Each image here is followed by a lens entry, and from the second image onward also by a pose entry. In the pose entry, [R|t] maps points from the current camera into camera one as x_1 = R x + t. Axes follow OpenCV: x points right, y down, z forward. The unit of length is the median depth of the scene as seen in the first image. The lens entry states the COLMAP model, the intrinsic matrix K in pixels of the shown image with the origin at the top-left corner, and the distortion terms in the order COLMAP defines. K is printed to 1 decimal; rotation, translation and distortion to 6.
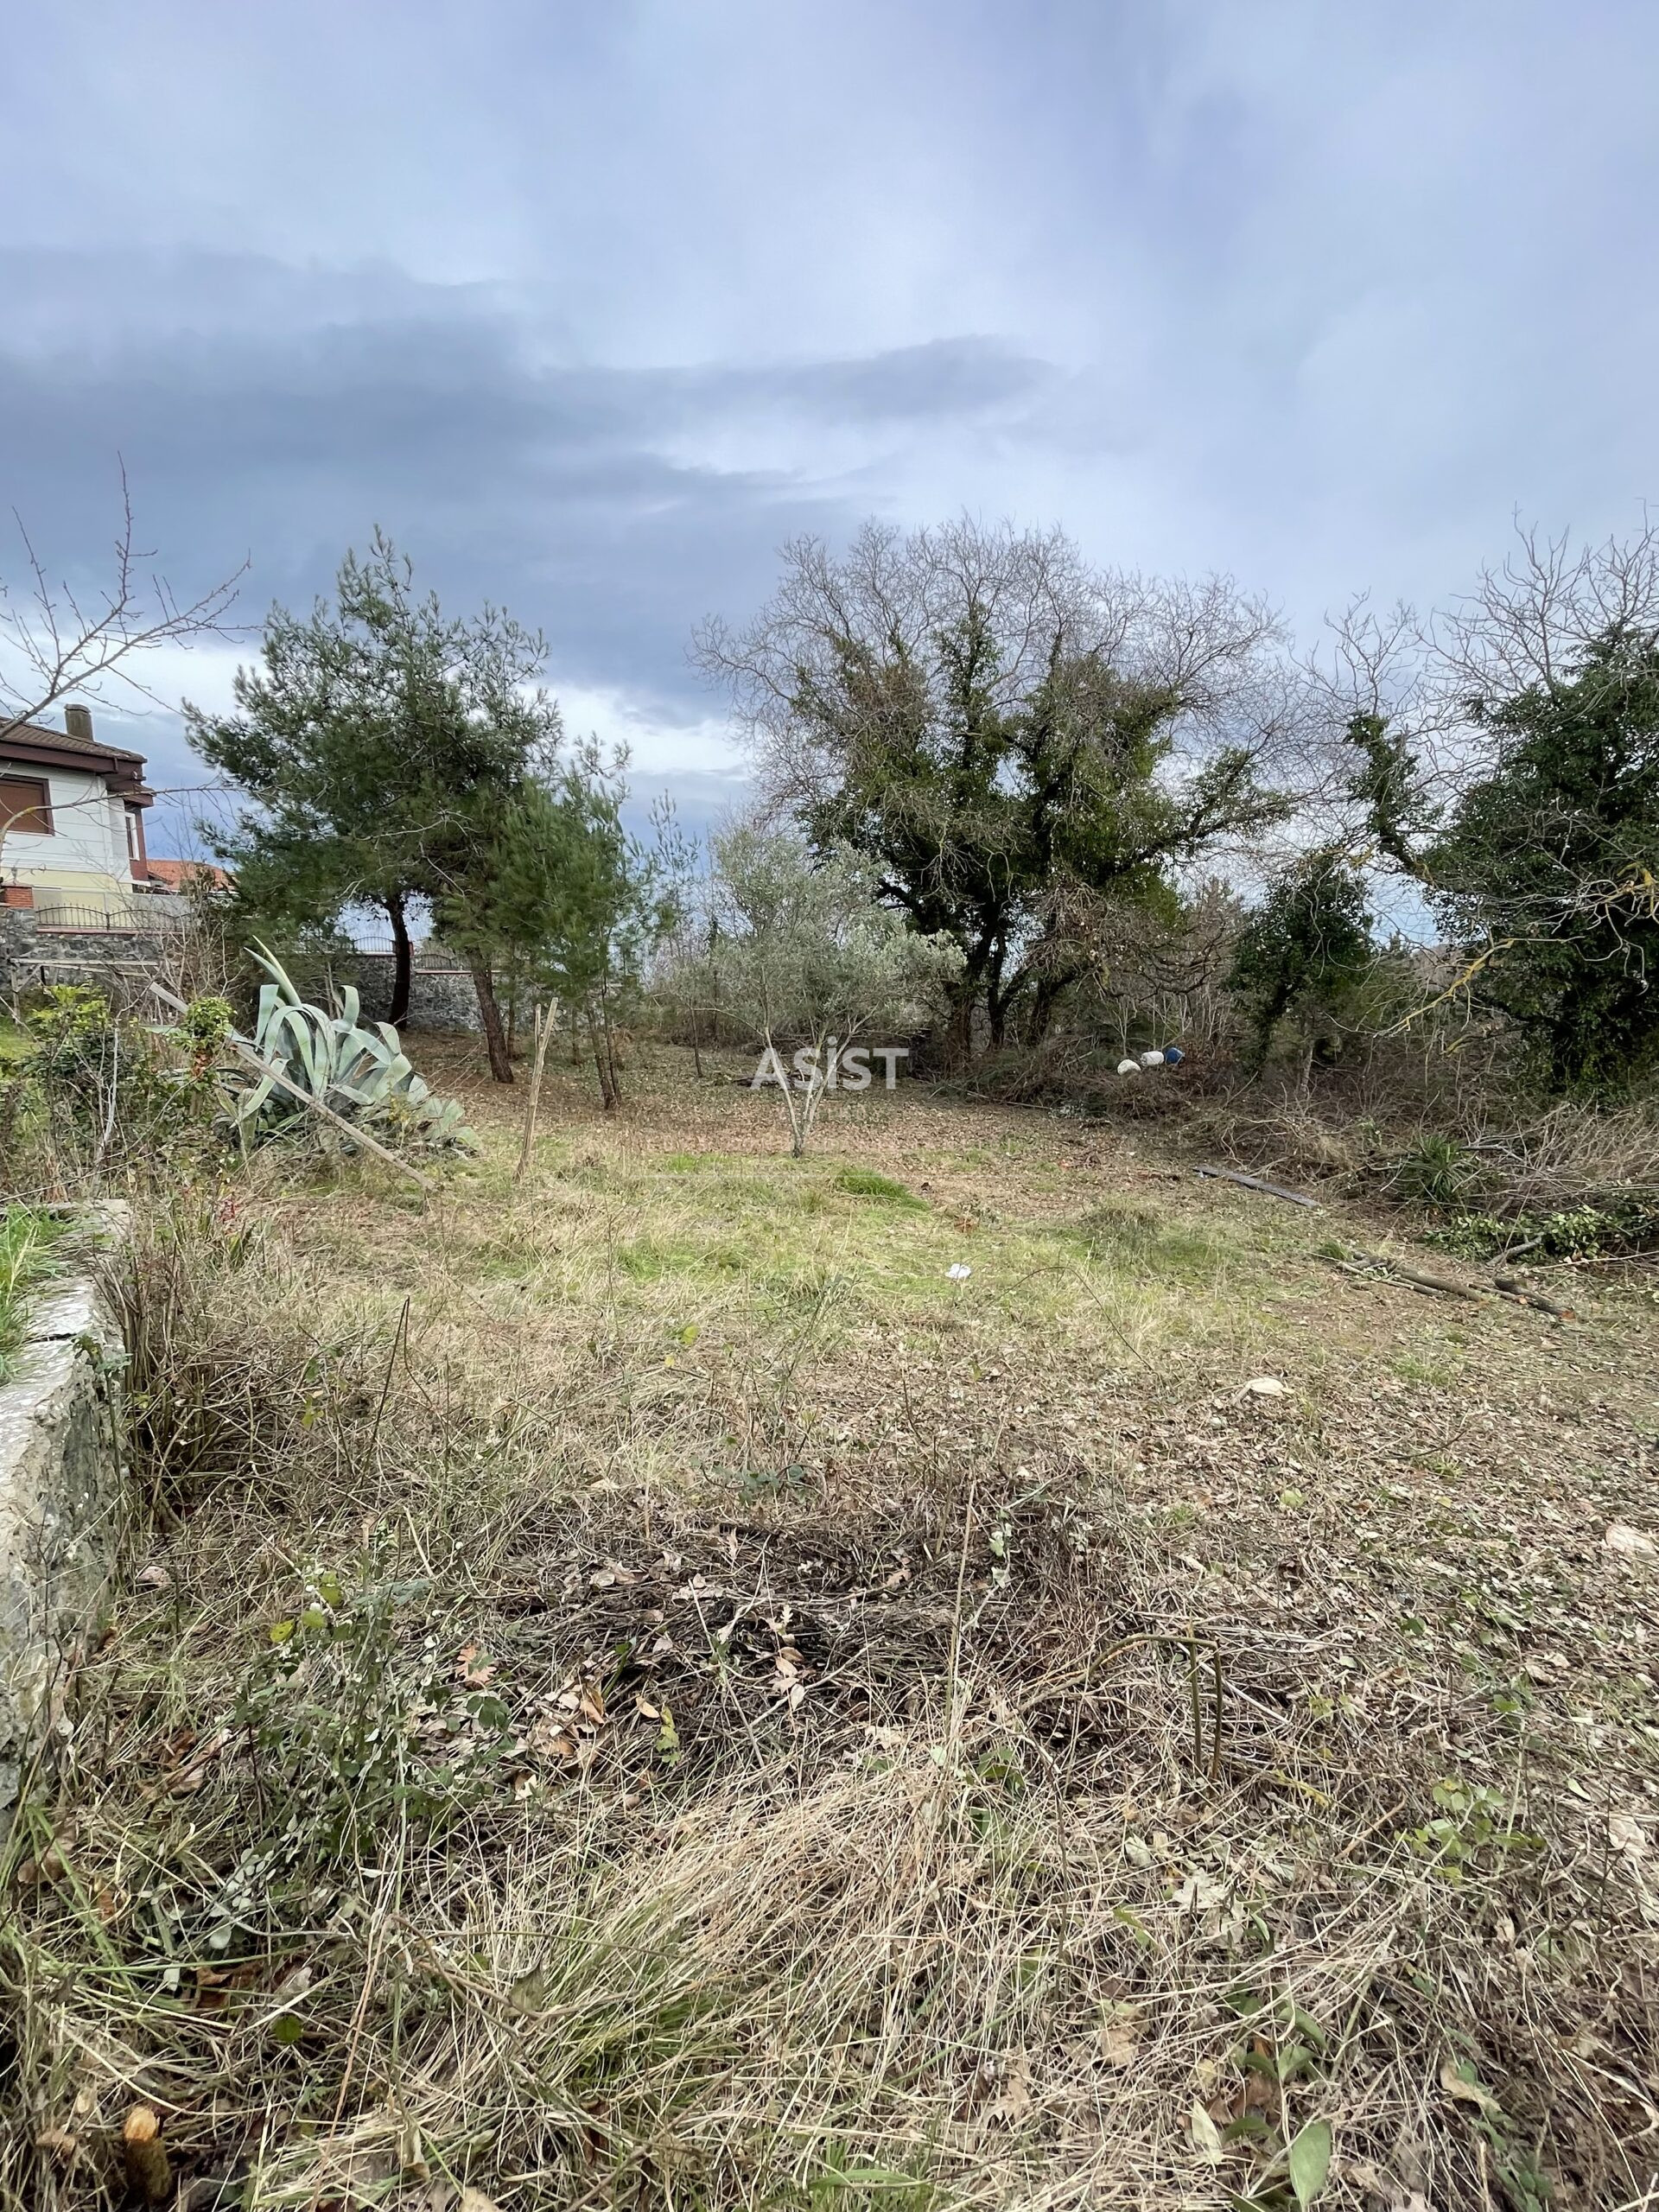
lens RADIAL K [[969.9, 0, 832.6], [0, 969.9, 1107.7], [0, 0, 1]] dist [0.001442, -0.002461]
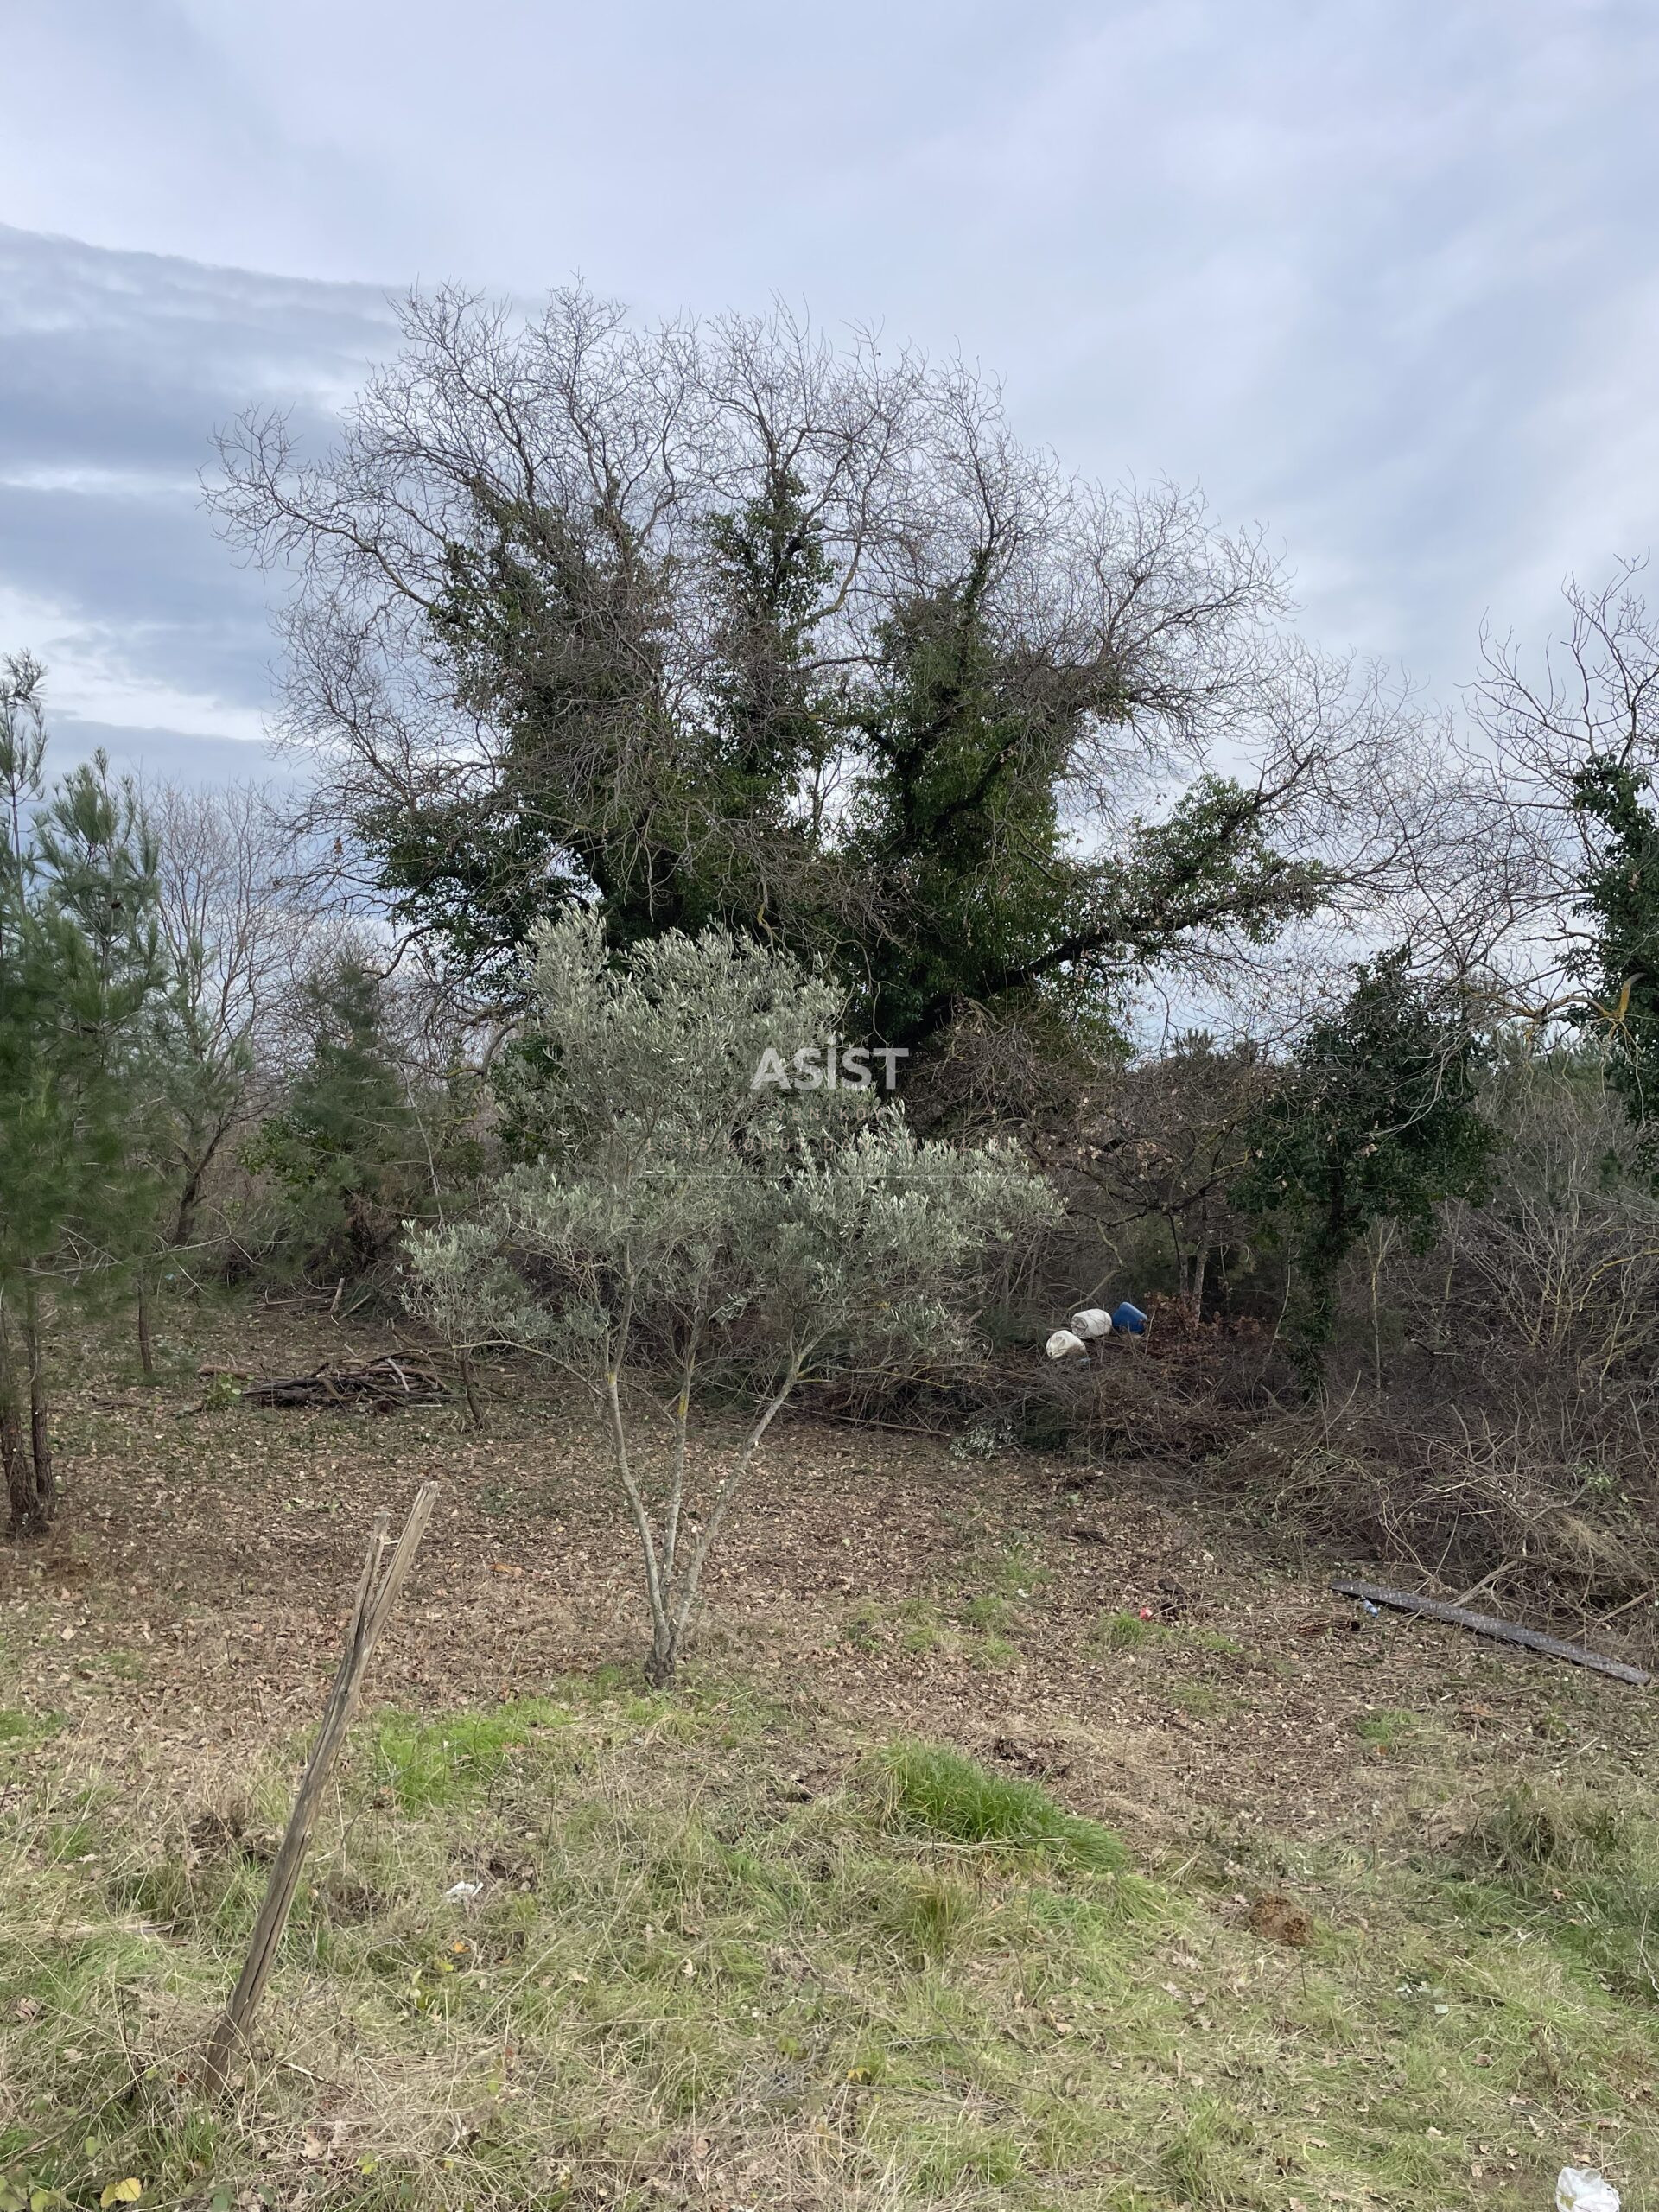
lens RADIAL K [[1670.5, 0, 840.8], [0, 1670.5, 1089.4], [0, 0, 1]] dist [0.093957, -0.104037]
pose [[0.934283, 0.019761, 0.355983, -0.170394], [0.028267, 0.991214, -0.129210, -0.079098], [-0.355409, 0.130781, 0.925517, 0.210126]]
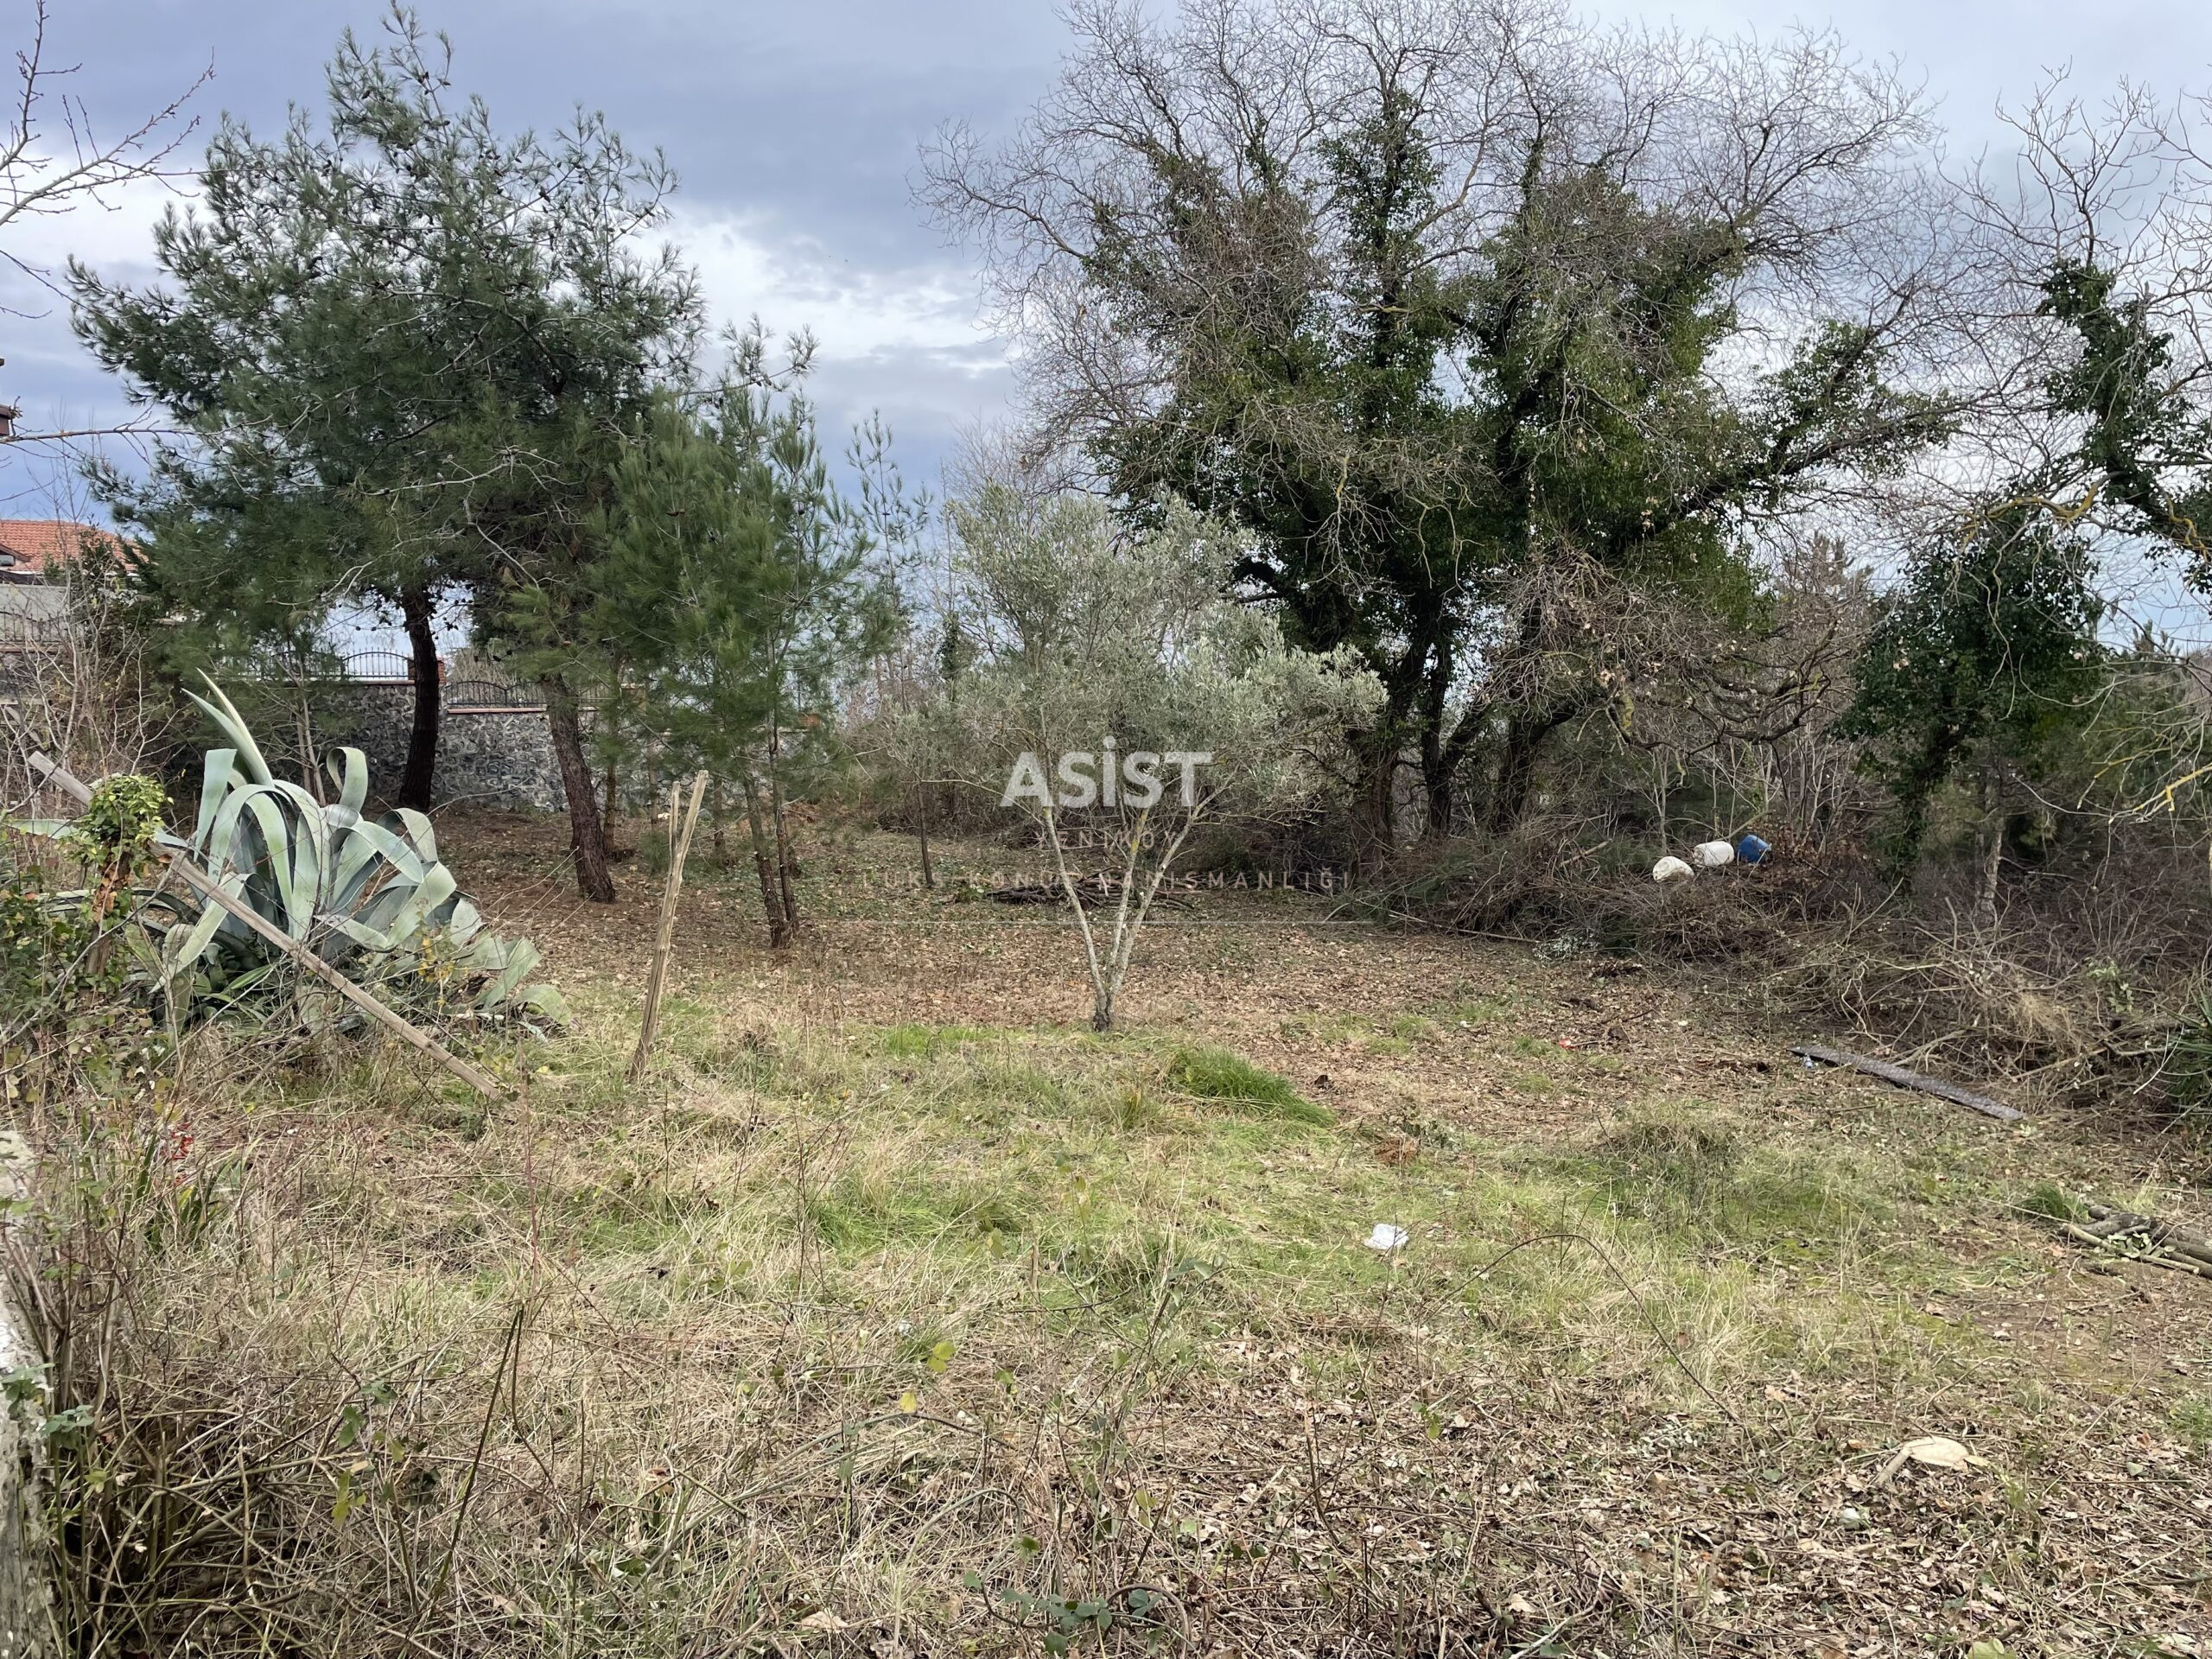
lens RADIAL K [[1670.5, 0, 1103.0], [0, 1670.5, 819.5], [0, 0, 1]] dist [0.093957, -0.104037]
pose [[0.999581, -0.005260, -0.028476, -0.004576], [0.003321, 0.997700, -0.067707, -0.005847], [0.028767, 0.067584, 0.997299, -0.013216]]
